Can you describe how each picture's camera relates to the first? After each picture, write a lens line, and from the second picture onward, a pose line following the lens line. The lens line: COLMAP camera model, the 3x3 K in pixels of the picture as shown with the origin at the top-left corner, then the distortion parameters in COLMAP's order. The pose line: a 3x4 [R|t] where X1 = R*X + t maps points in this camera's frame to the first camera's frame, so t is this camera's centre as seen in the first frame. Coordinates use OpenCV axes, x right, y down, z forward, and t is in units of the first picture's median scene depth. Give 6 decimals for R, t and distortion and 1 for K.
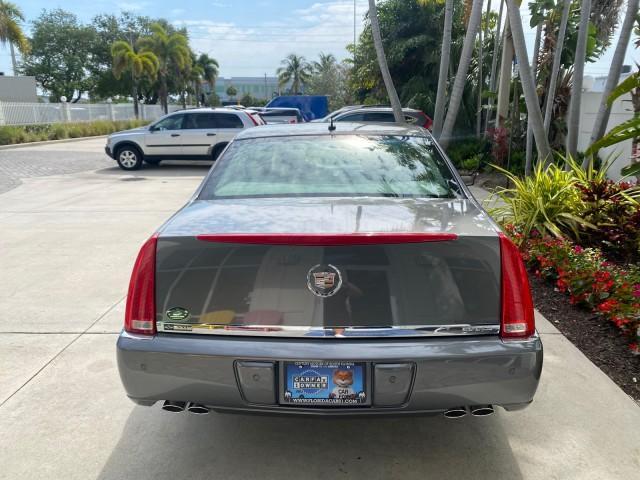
lens RADIAL K [[493.1, 0, 321.5], [0, 493.1, 234.0], [0, 0, 1]] dist [0.025199, -0.026137]
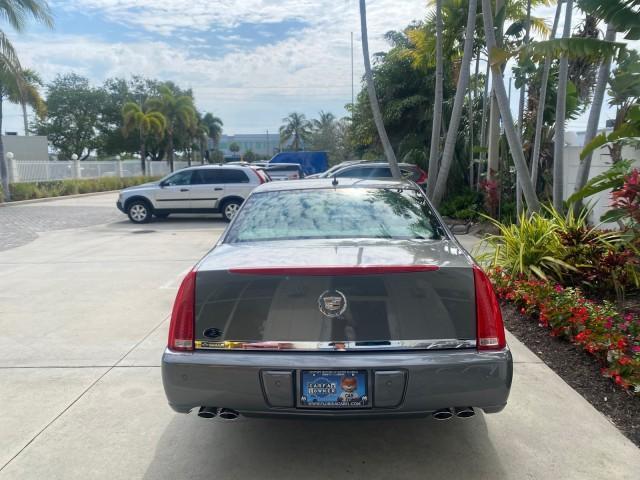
lens RADIAL K [[493.1, 0, 321.4], [0, 493.1, 233.3], [0, 0, 1]] dist [0.025199, -0.026137]
pose [[0.999951, -0.009808, -0.001142, -0.003579], [0.009631, 0.994273, -0.106435, 0.009255], [0.002179, 0.106419, 0.994319, -0.047878]]
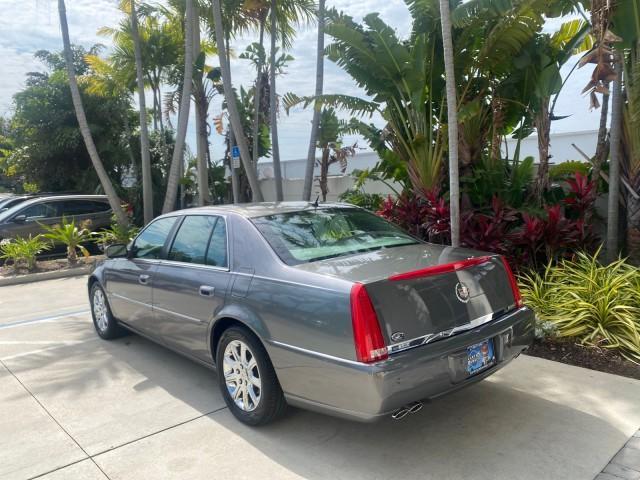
lens RADIAL K [[493.1, 0, 314.4], [0, 493.1, 241.2], [0, 0, 1]] dist [0.025199, -0.026137]
pose [[0.723082, -0.085807, 0.685412, -0.263038], [0.192128, 0.978084, -0.080240, -0.005190], [-0.663505, 0.189707, 0.723721, 0.028060]]
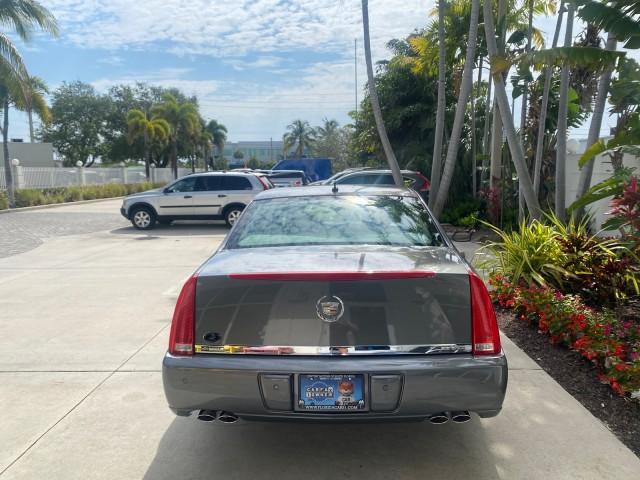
lens RADIAL K [[493.1, 0, 322.1], [0, 493.1, 236.1], [0, 0, 1]] dist [0.025199, -0.026137]
pose [[0.999950, -0.007010, -0.007093, -0.000884], [0.006148, 0.993340, -0.115055, 0.010103], [0.007852, 0.115006, 0.993334, -0.052019]]
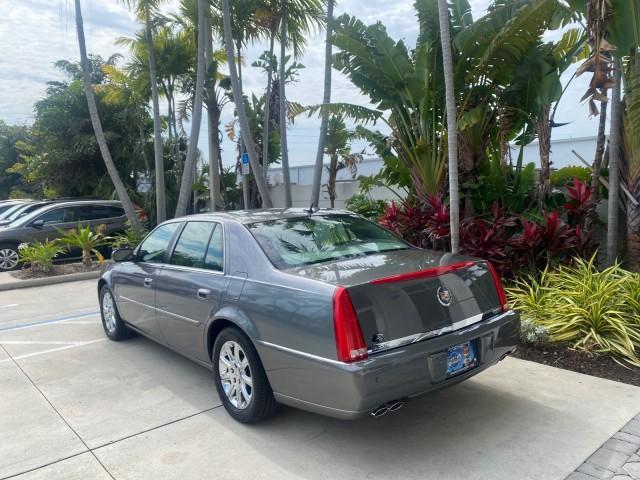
lens RADIAL K [[493.1, 0, 315.8], [0, 493.1, 238.9], [0, 0, 1]] dist [0.025199, -0.026137]
pose [[0.743614, -0.074973, 0.664393, -0.260300], [0.187409, 0.977232, -0.099480, -0.001240], [-0.641807, 0.198488, 0.740734, 0.005369]]
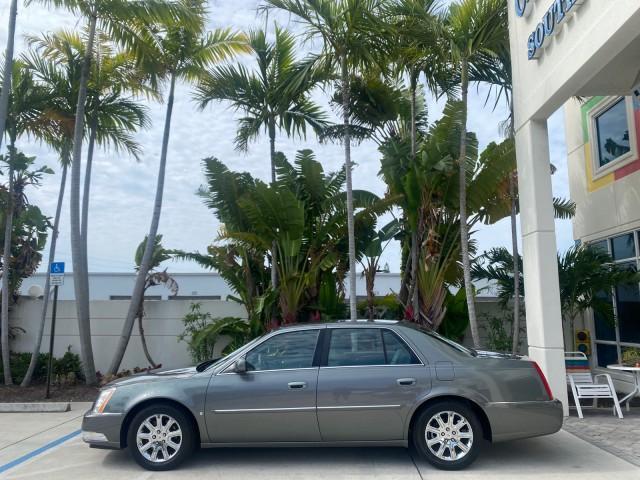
lens RADIAL K [[493.1, 0, 320.1], [0, 493.1, 239.3], [0, 0, 1]] dist [0.025199, -0.026137]
pose [[-0.016059, 0.154179, 0.987912, -0.594308], [0.241691, 0.959339, -0.145791, -0.099381], [-0.970220, 0.236428, -0.052670, 0.417842]]
